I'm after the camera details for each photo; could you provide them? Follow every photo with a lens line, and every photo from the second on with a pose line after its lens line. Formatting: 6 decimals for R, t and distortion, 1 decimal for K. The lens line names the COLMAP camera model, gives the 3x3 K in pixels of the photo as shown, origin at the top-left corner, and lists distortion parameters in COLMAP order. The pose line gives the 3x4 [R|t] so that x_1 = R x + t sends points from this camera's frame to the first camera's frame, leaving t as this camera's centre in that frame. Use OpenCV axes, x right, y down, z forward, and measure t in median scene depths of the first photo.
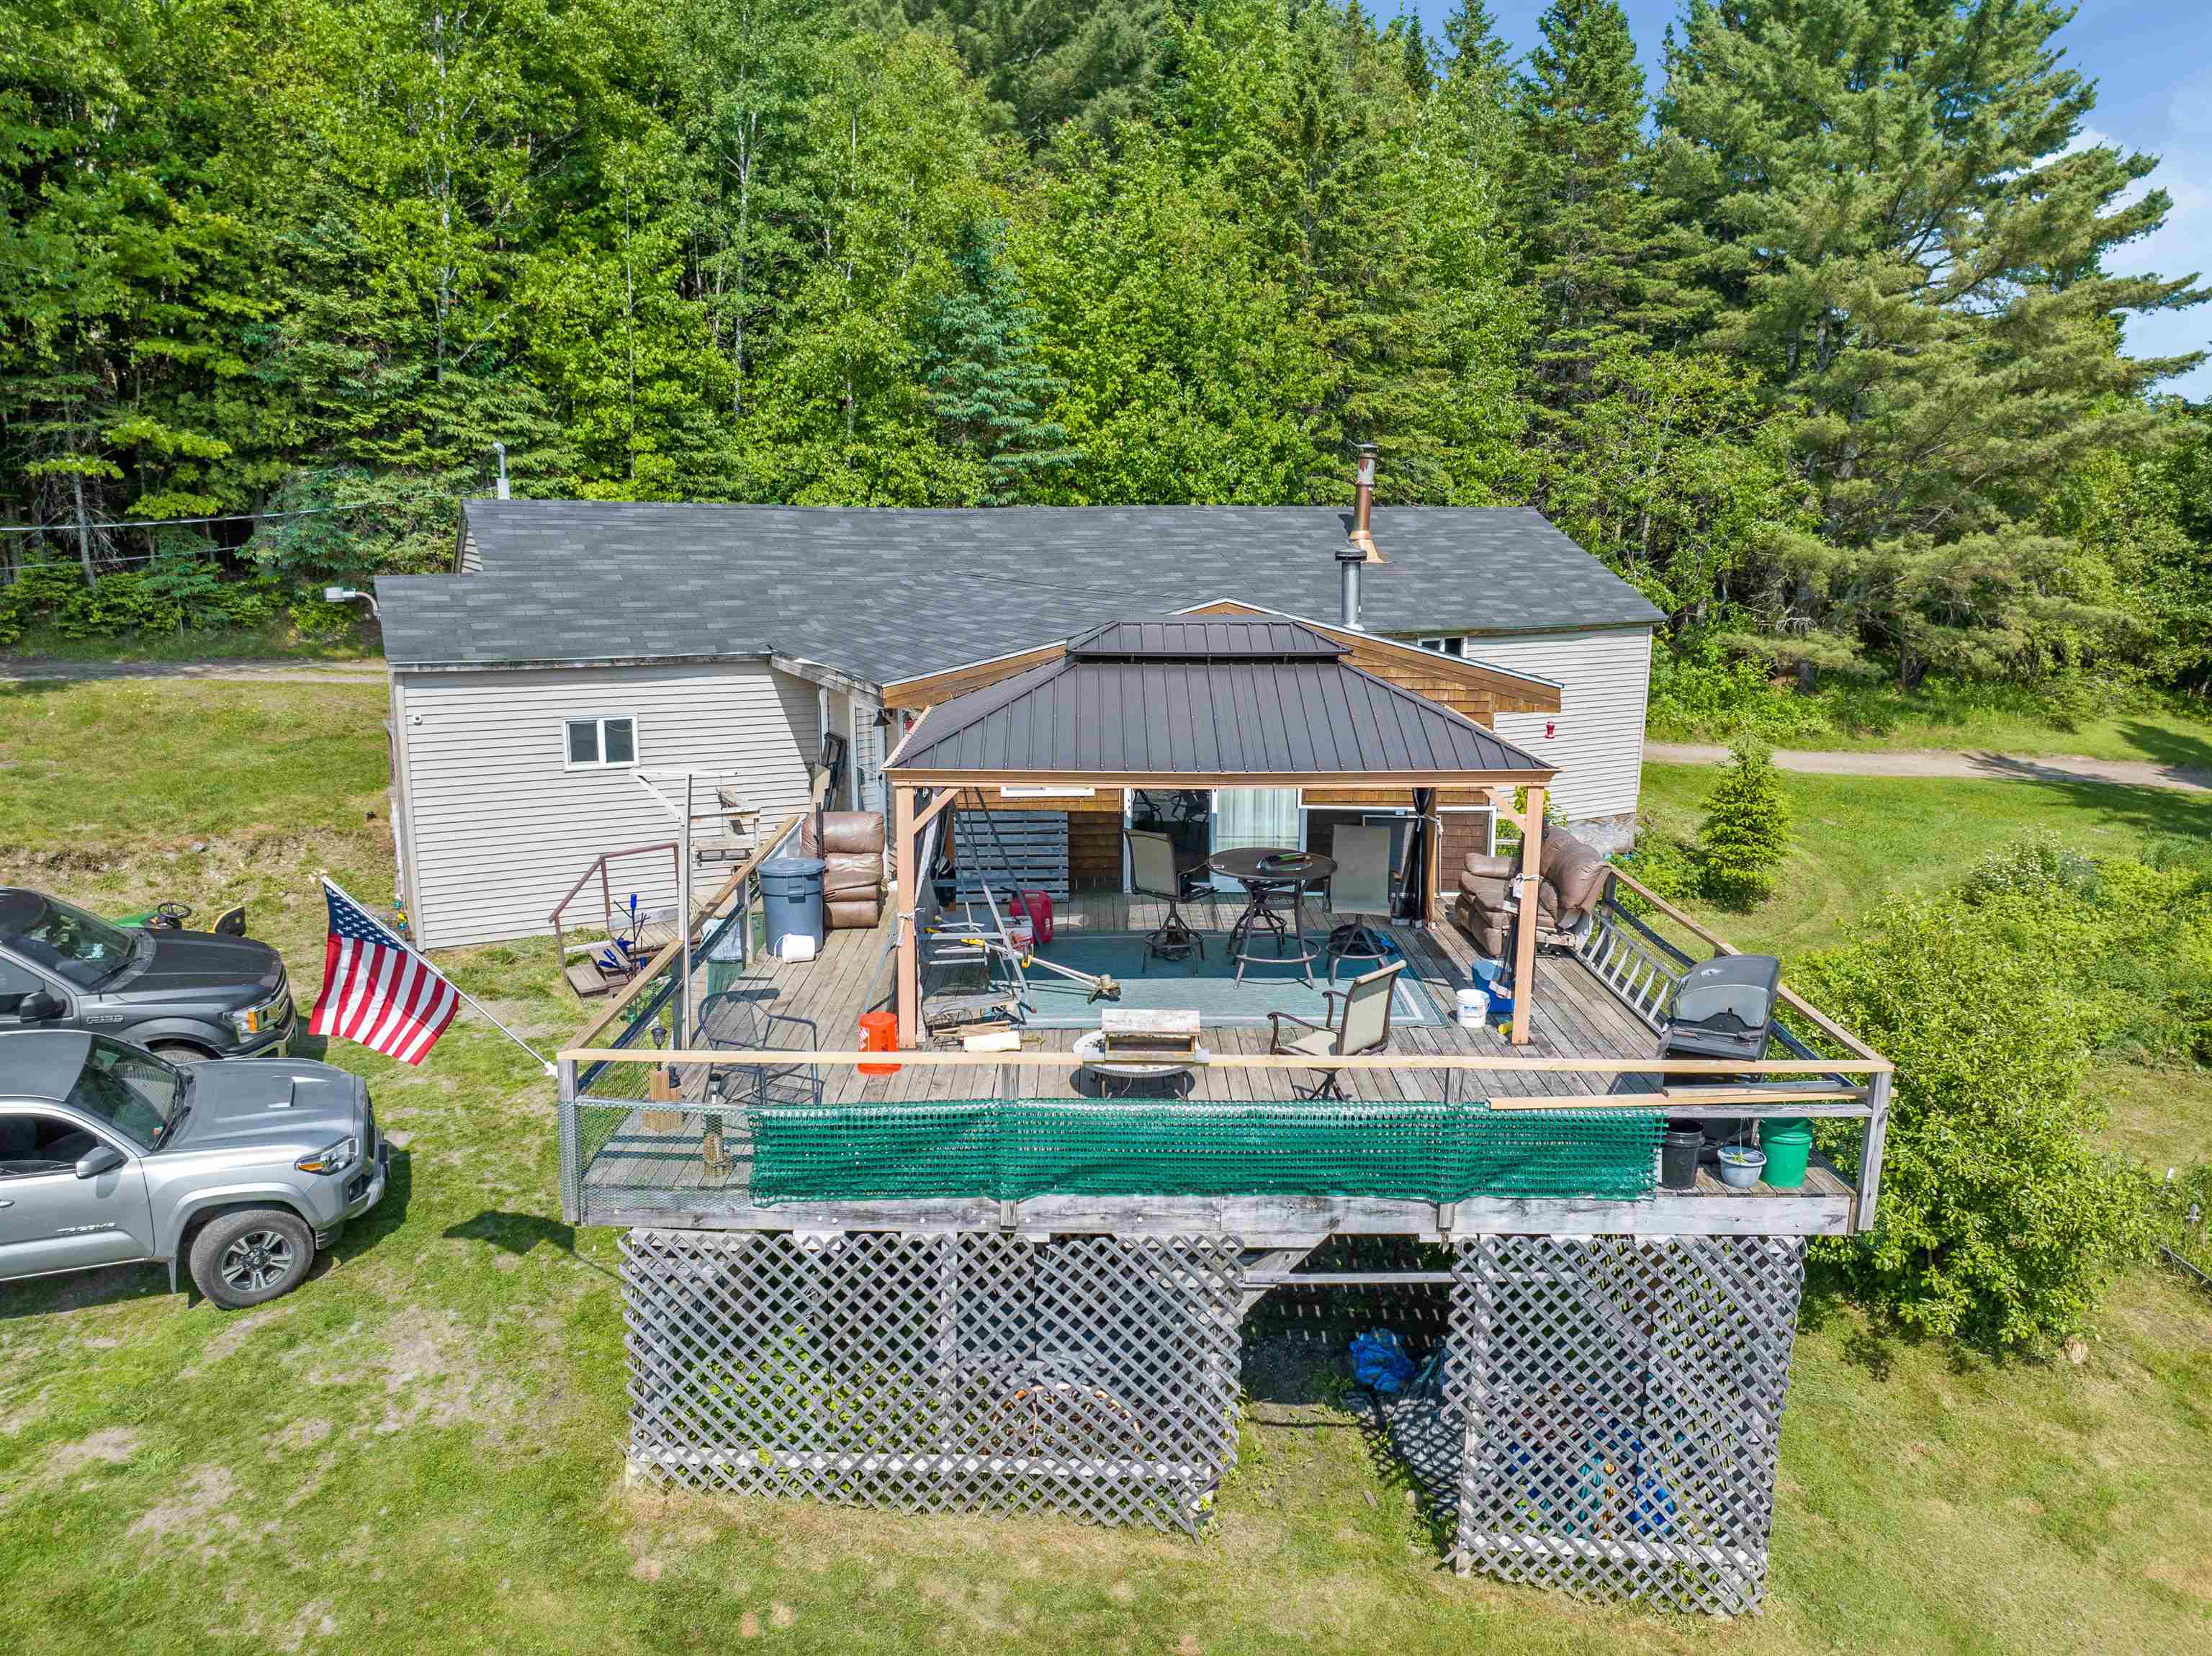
lens RADIAL K [[1551.7, 0, 1140.5], [0, 1551.7, 838.7], [0, 0, 1]] dist [-0.042468, 0.008572]
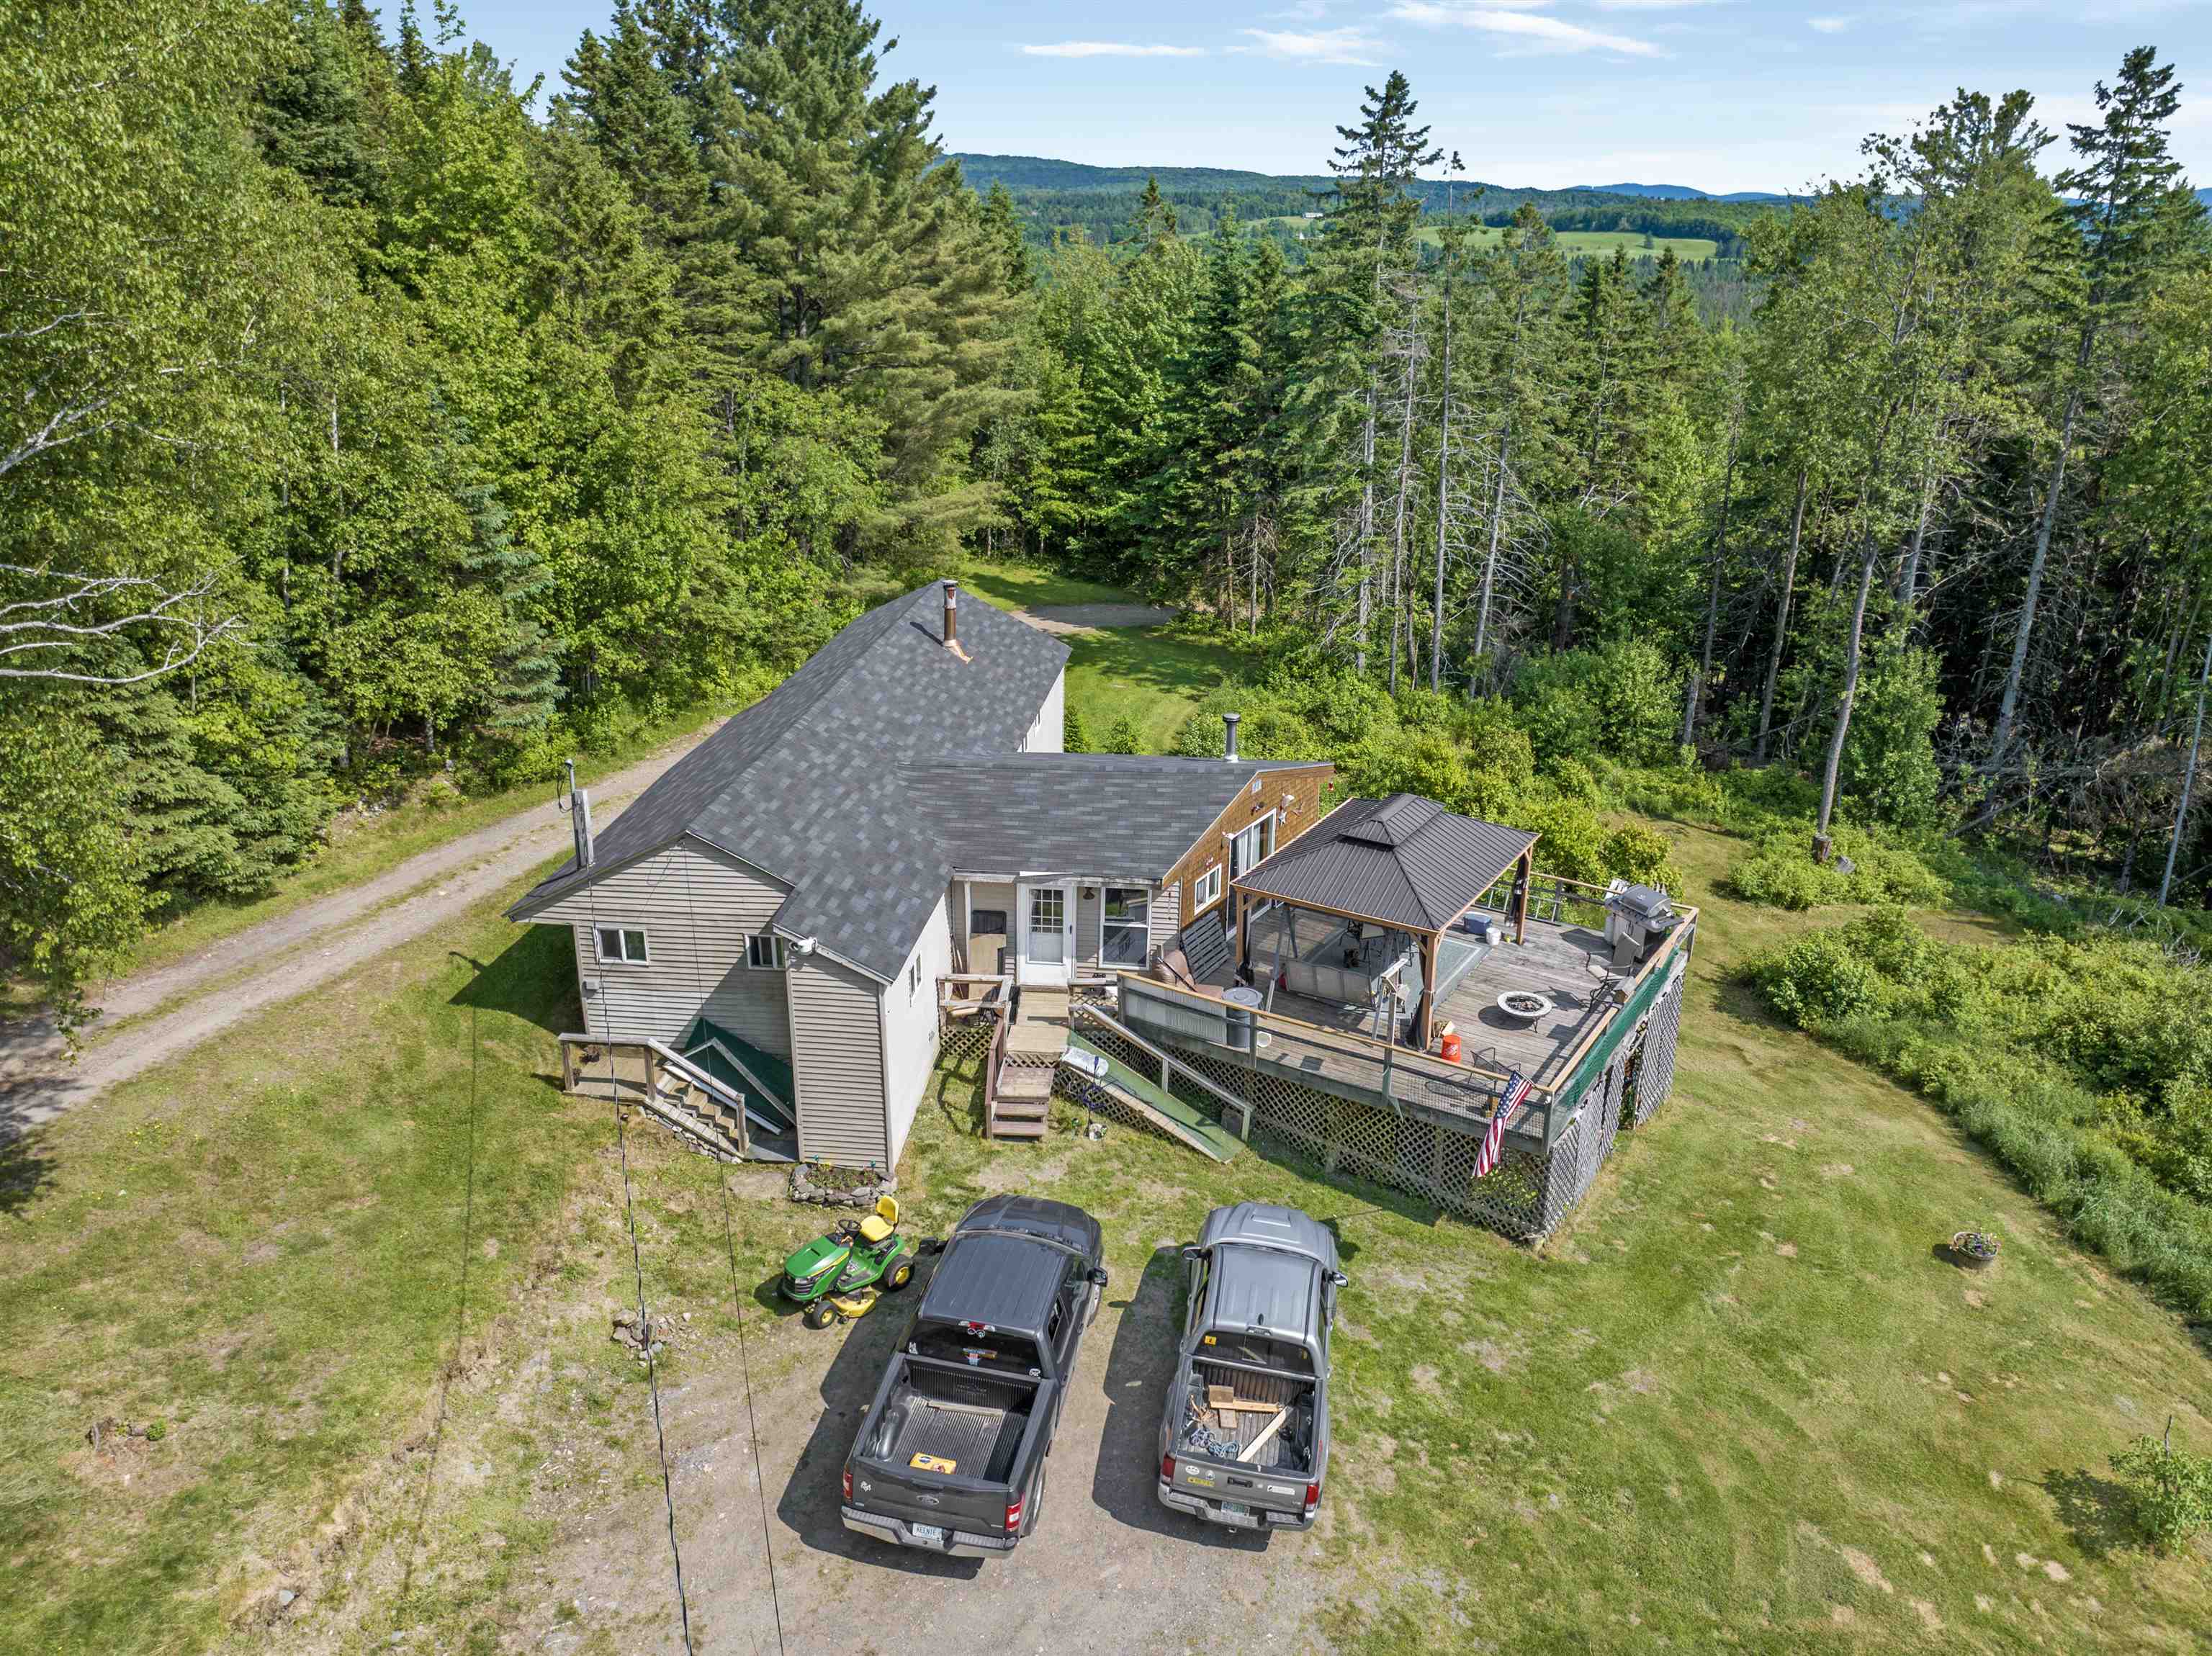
lens RADIAL K [[1551.7, 0, 1110.6], [0, 1551.7, 811.4], [0, 0, 1]] dist [-0.042468, 0.008572]
pose [[0.568282, -0.298677, 0.766712, -1.207515], [0.180023, 0.954351, 0.238341, -0.477077], [-0.802899, 0.002581, 0.596109, 0.045742]]
